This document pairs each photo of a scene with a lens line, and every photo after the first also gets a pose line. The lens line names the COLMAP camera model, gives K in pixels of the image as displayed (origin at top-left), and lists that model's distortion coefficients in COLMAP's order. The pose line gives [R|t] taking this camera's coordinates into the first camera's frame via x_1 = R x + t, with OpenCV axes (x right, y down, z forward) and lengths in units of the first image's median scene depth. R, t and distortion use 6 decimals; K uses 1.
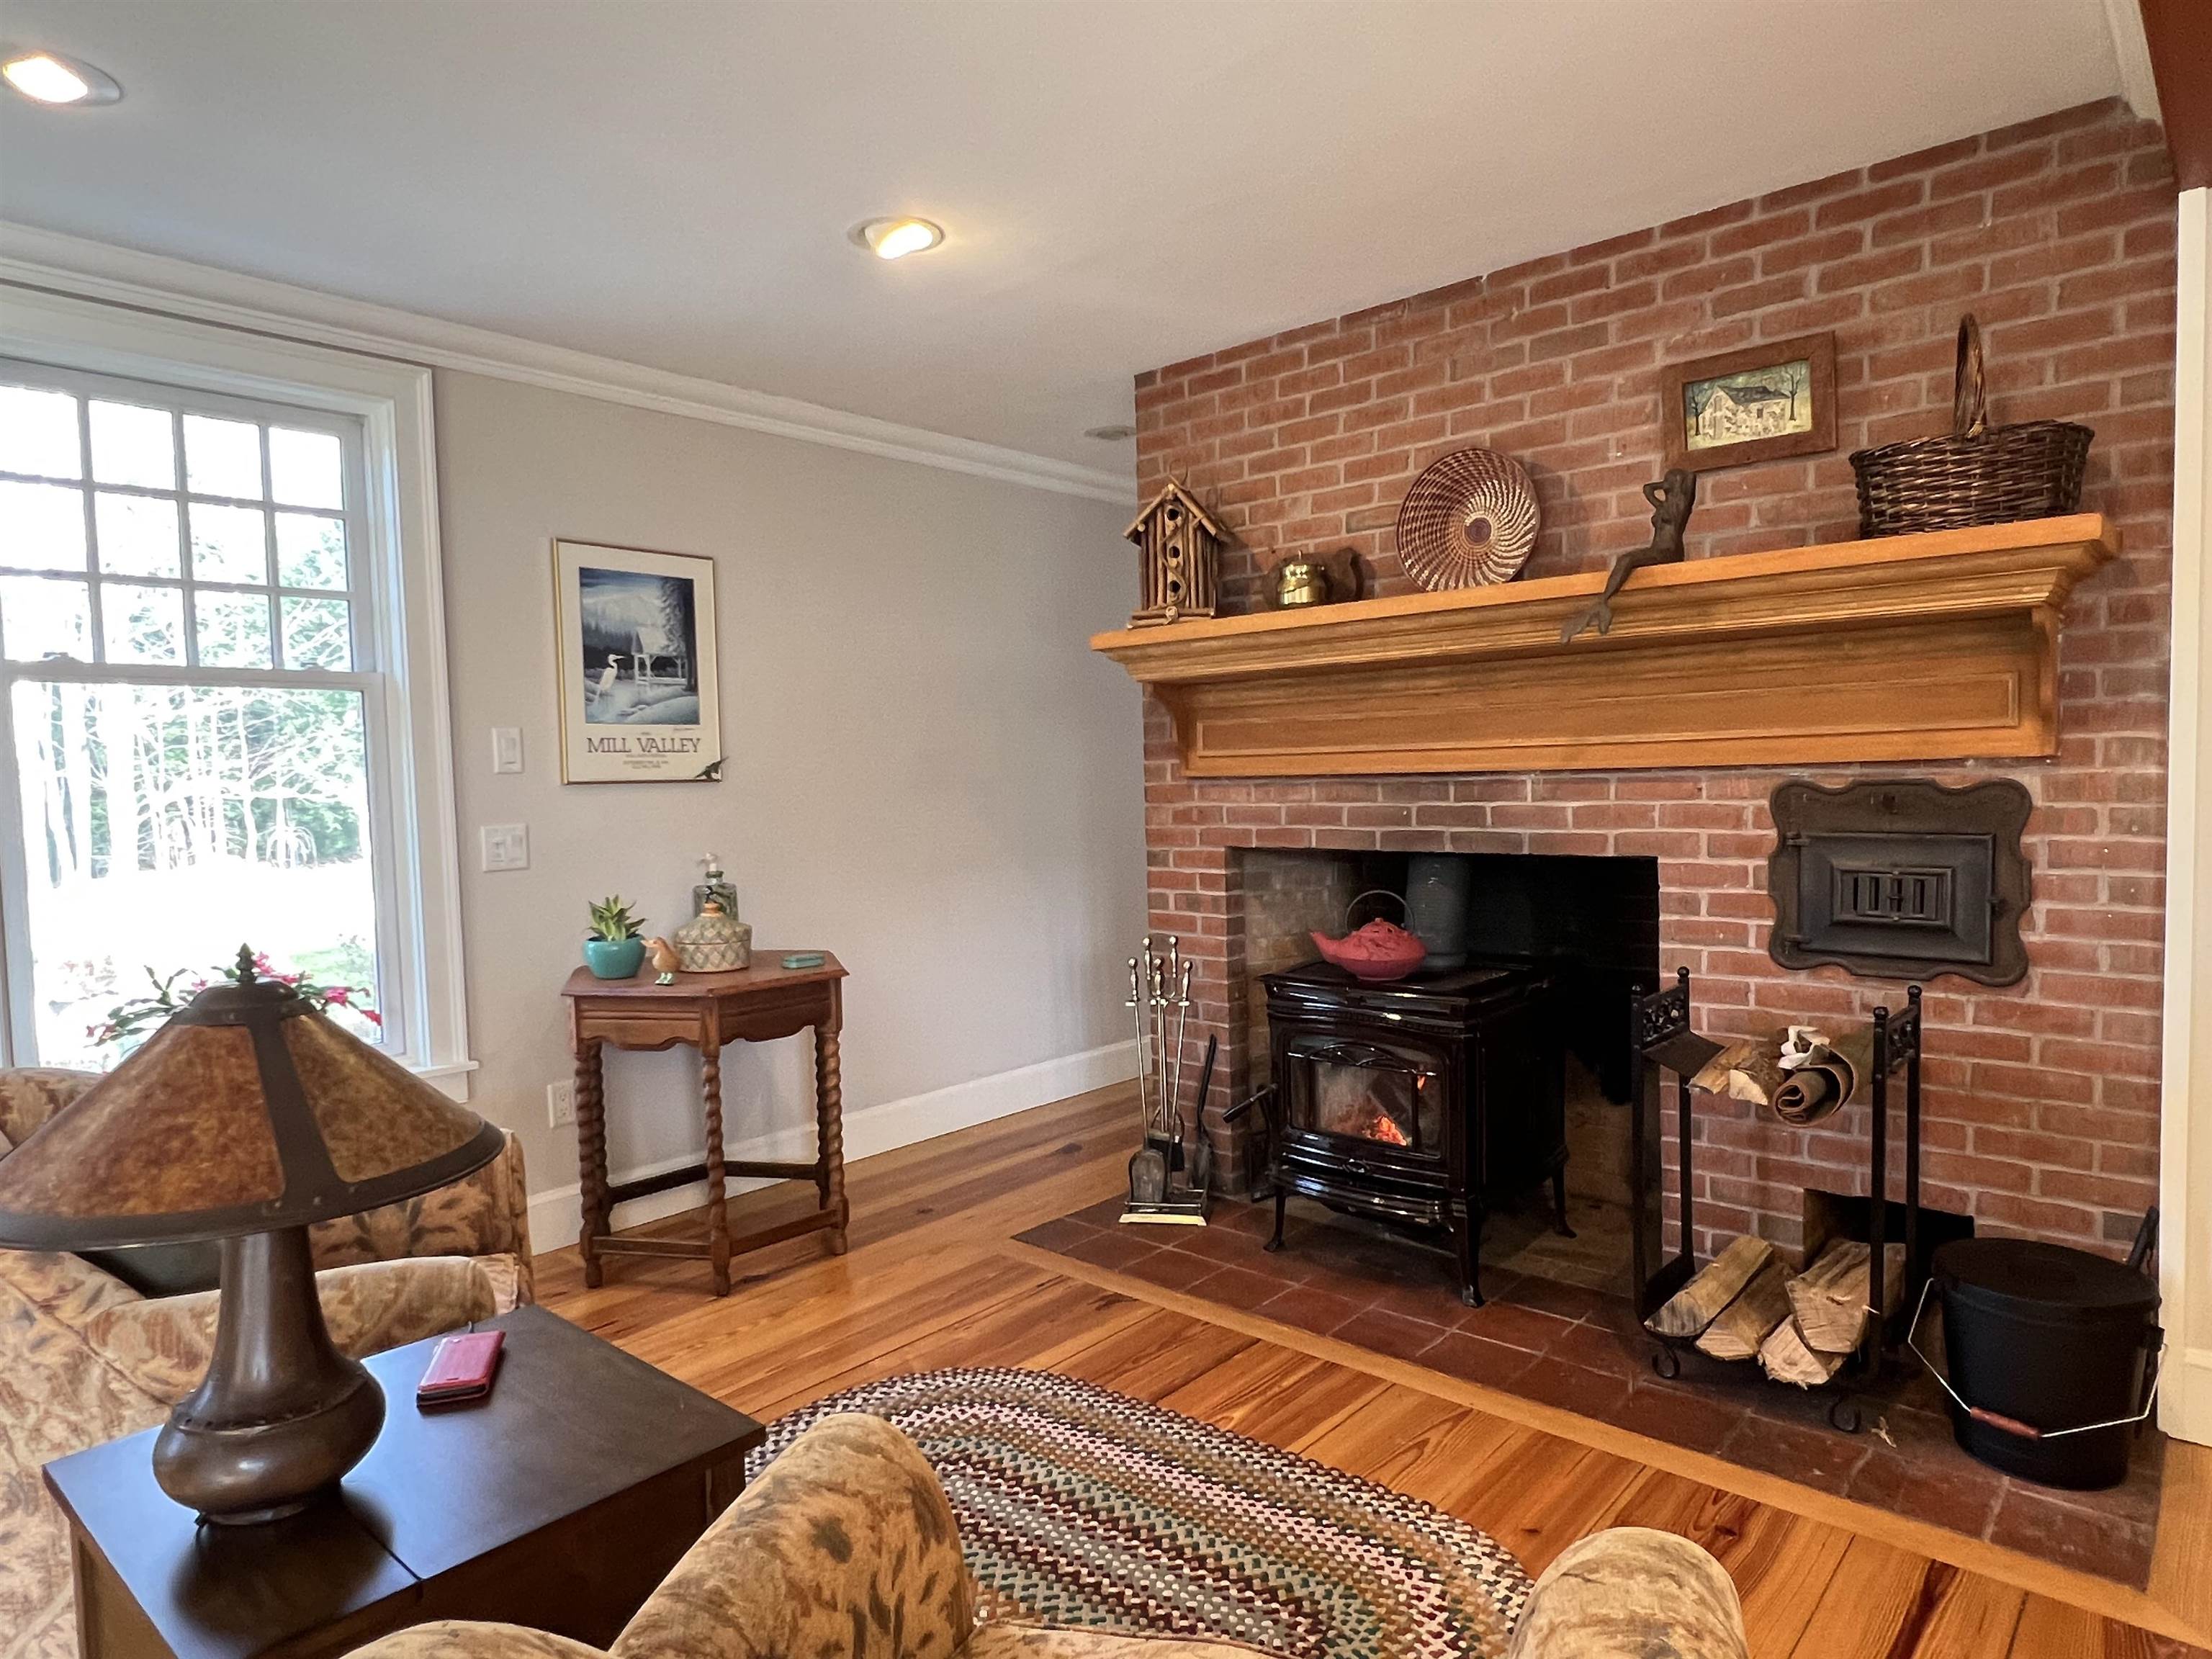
lens RADIAL K [[1352.7, 0, 1104.2], [0, 1352.7, 841.4], [0, 0, 1]] dist [0.002002, -0.001588]
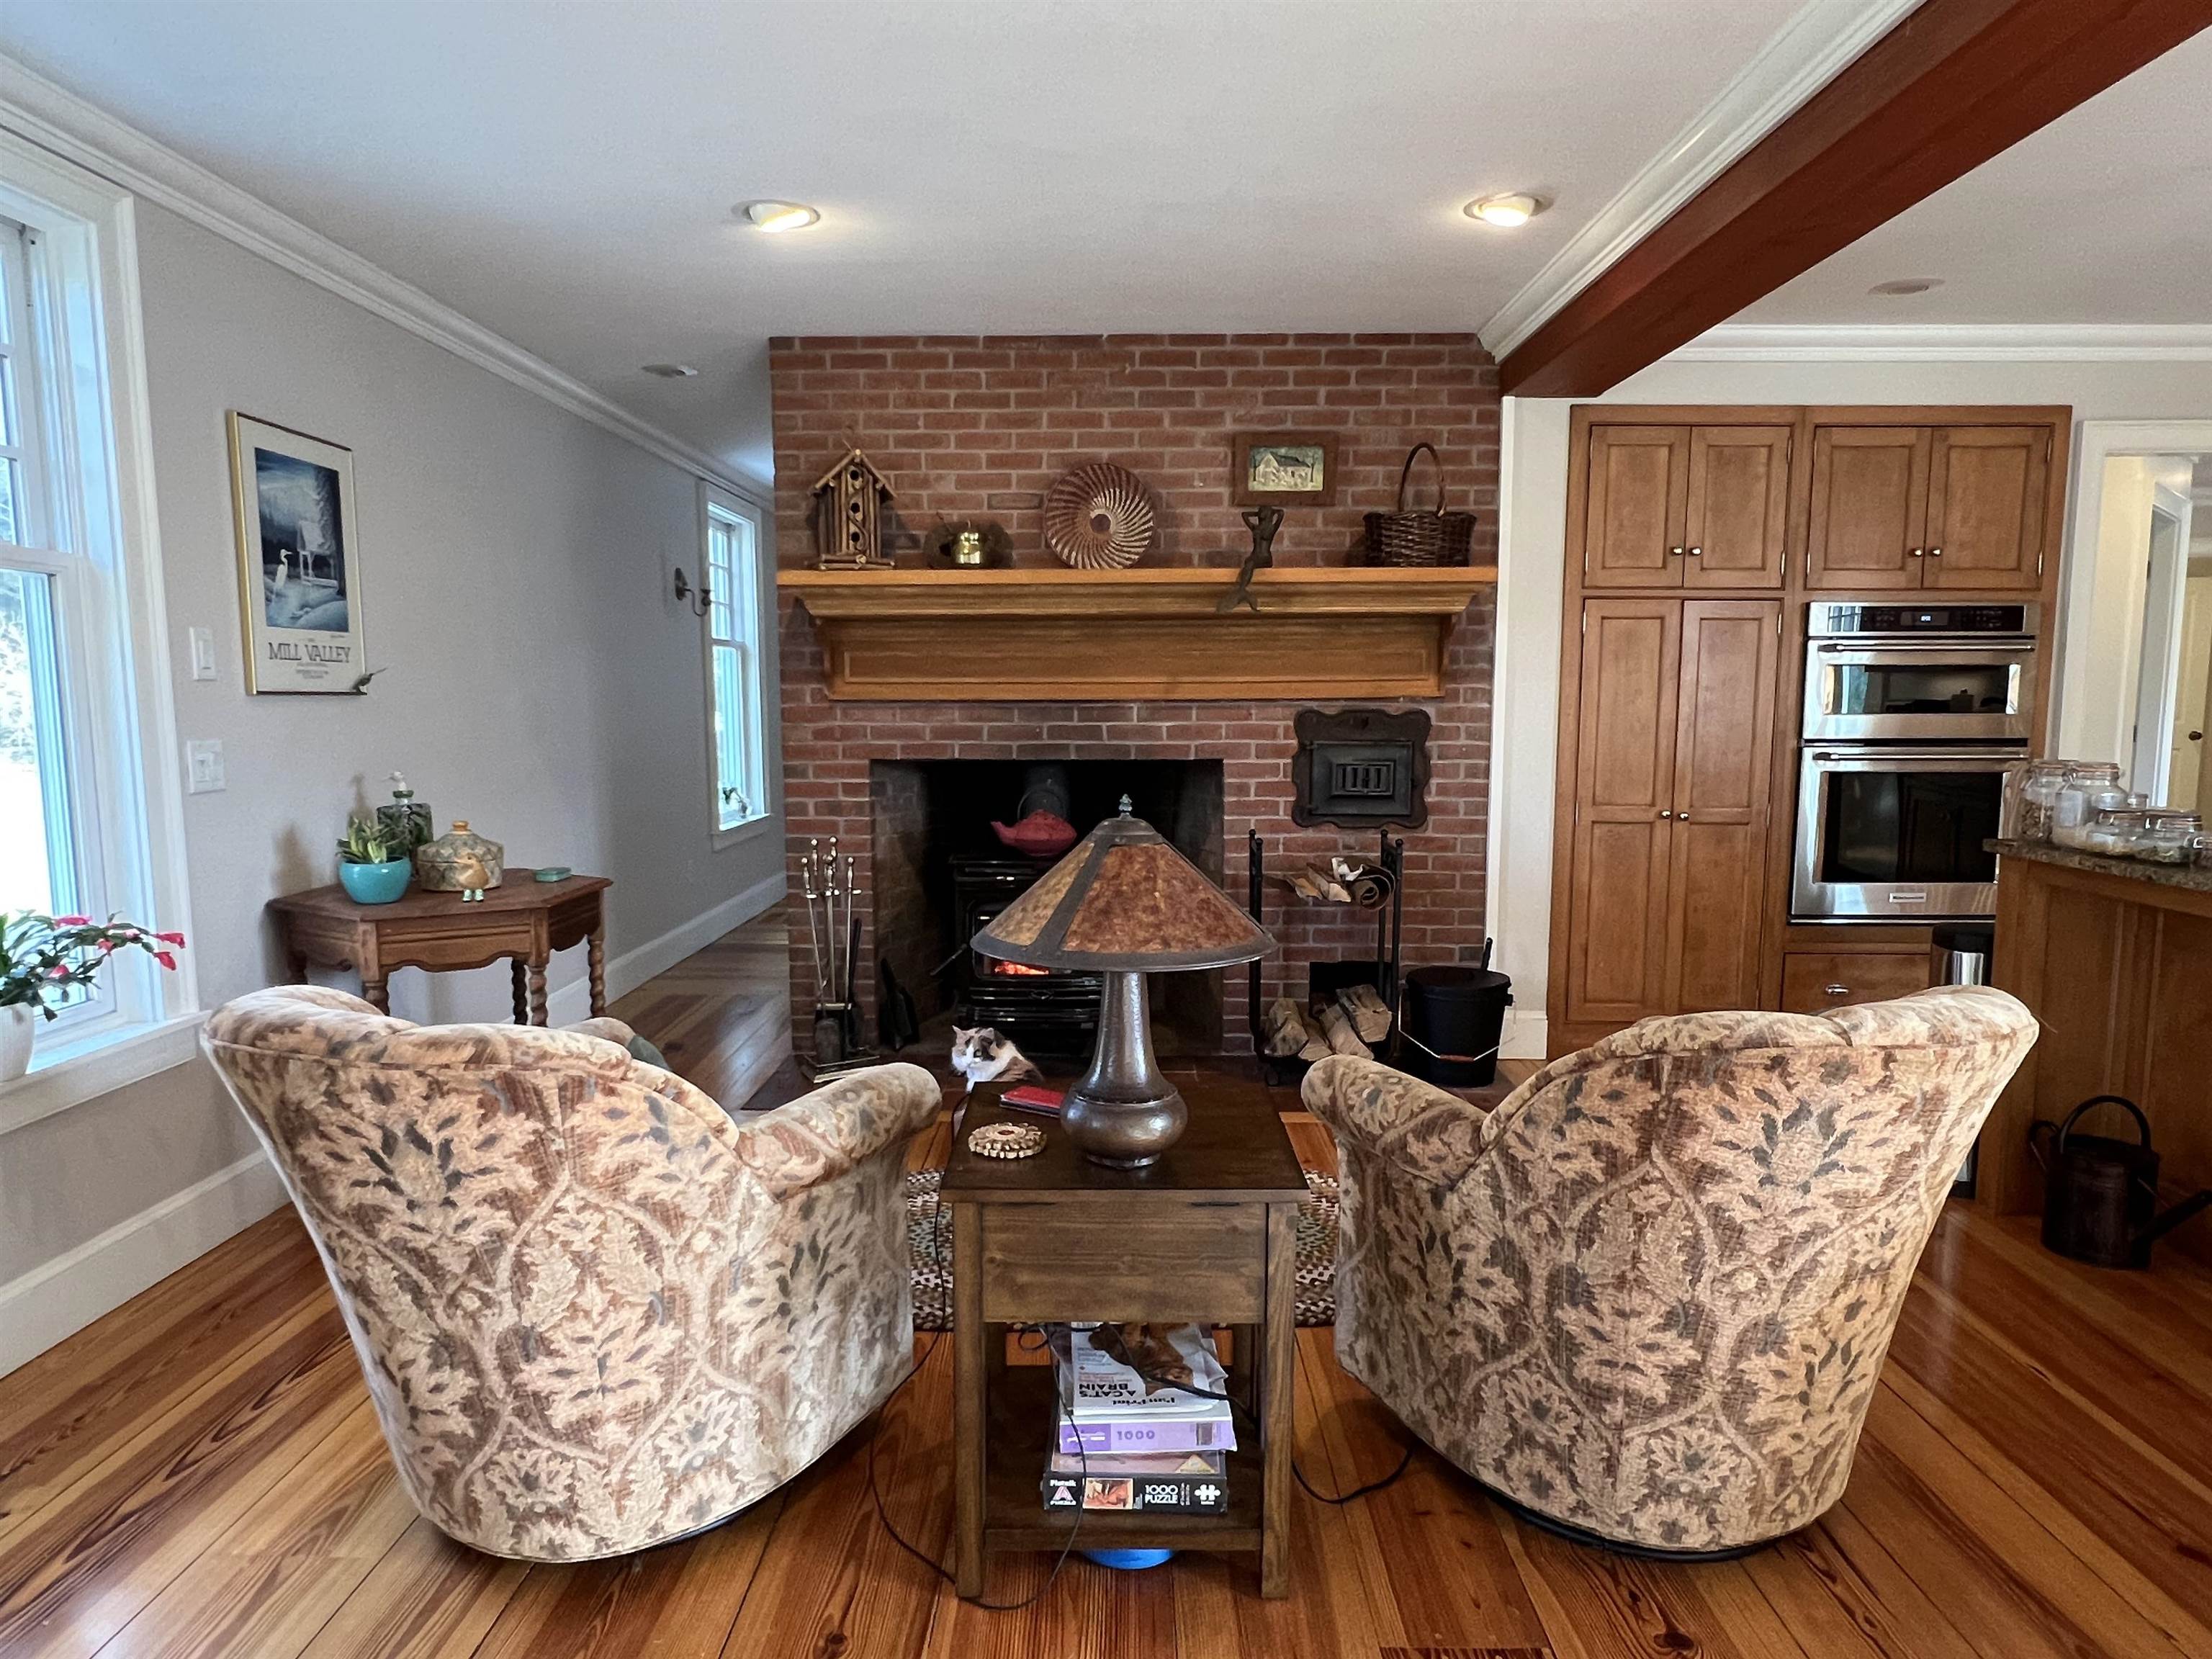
lens RADIAL K [[1352.7, 0, 1141.6], [0, 1352.7, 844.0], [0, 0, 1]] dist [0.002002, -0.001588]
pose [[0.742582, -0.051945, 0.667737, -0.656259], [0.018257, 0.998187, 0.057349, 0.017660], [-0.669506, -0.030395, 0.742185, -0.056469]]
